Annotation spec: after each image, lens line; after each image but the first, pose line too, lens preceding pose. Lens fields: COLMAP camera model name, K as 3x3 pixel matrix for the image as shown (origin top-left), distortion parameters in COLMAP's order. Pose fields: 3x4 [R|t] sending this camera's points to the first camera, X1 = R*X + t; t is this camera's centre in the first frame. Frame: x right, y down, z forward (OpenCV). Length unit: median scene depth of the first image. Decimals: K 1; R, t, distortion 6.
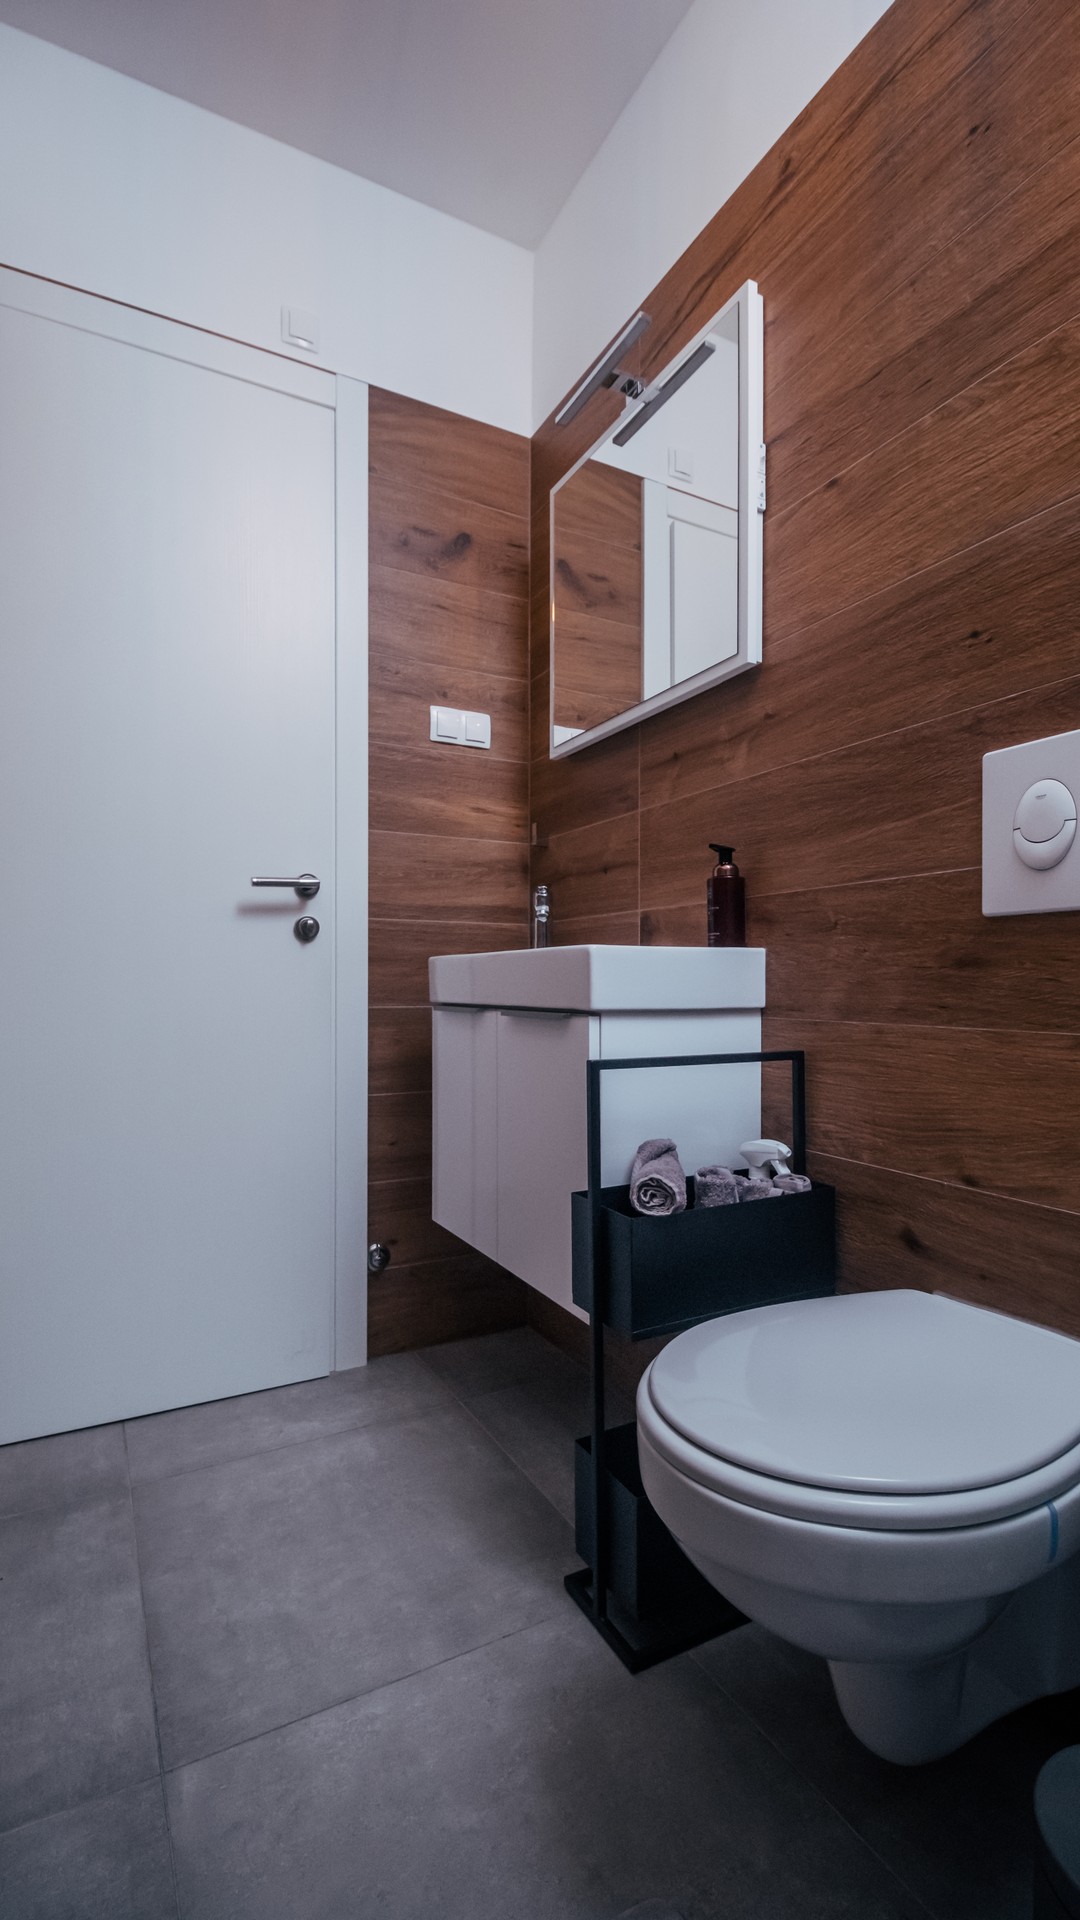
lens RADIAL K [[865.8, 0, 550.6], [0, 865.8, 991.8], [0, 0, 1]] dist [-0.007867, -0.005539]
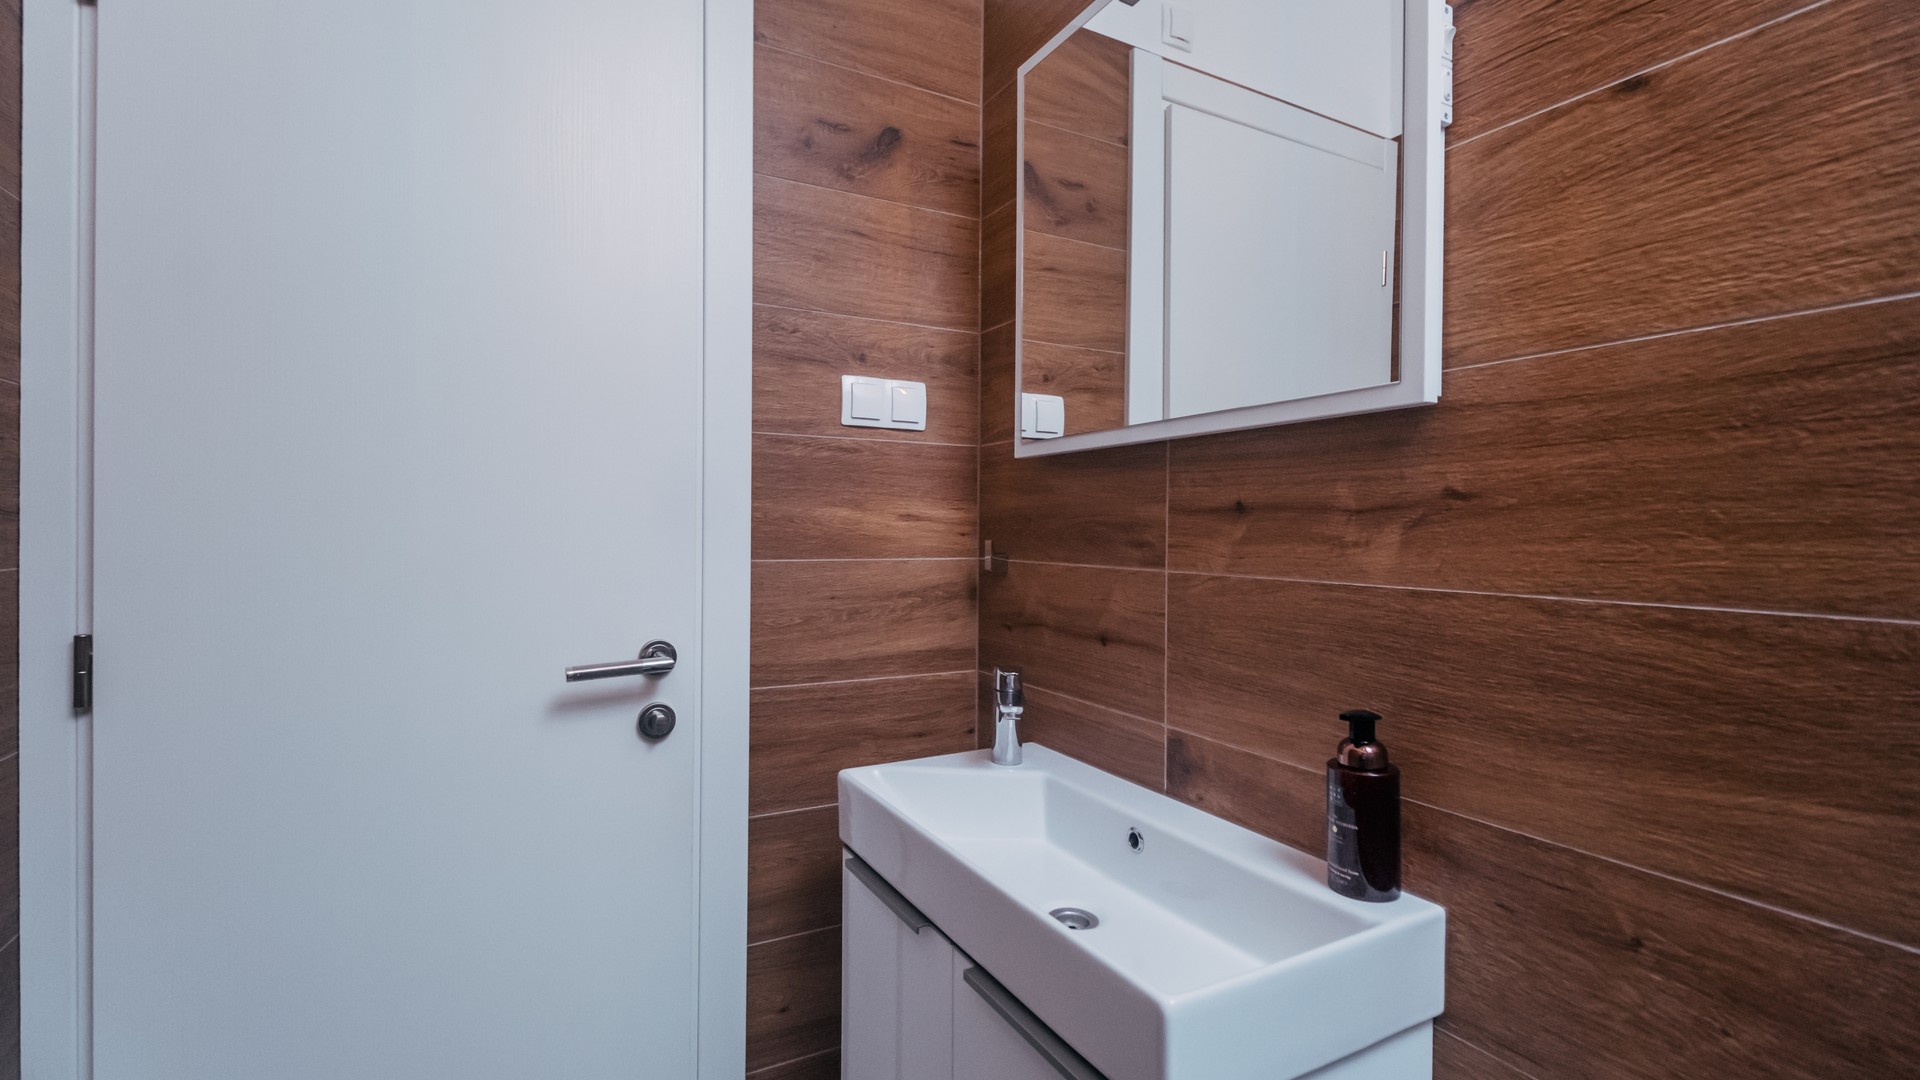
lens RADIAL K [[865.8, 0, 943.8], [0, 865.8, 537.8], [0, 0, 1]] dist [-0.007867, -0.005539]
pose [[0.999934, 0.006411, -0.009500, -0.050858], [-0.006469, 0.999961, -0.006038, -0.203121], [0.009461, 0.006099, 0.999937, 0.315058]]
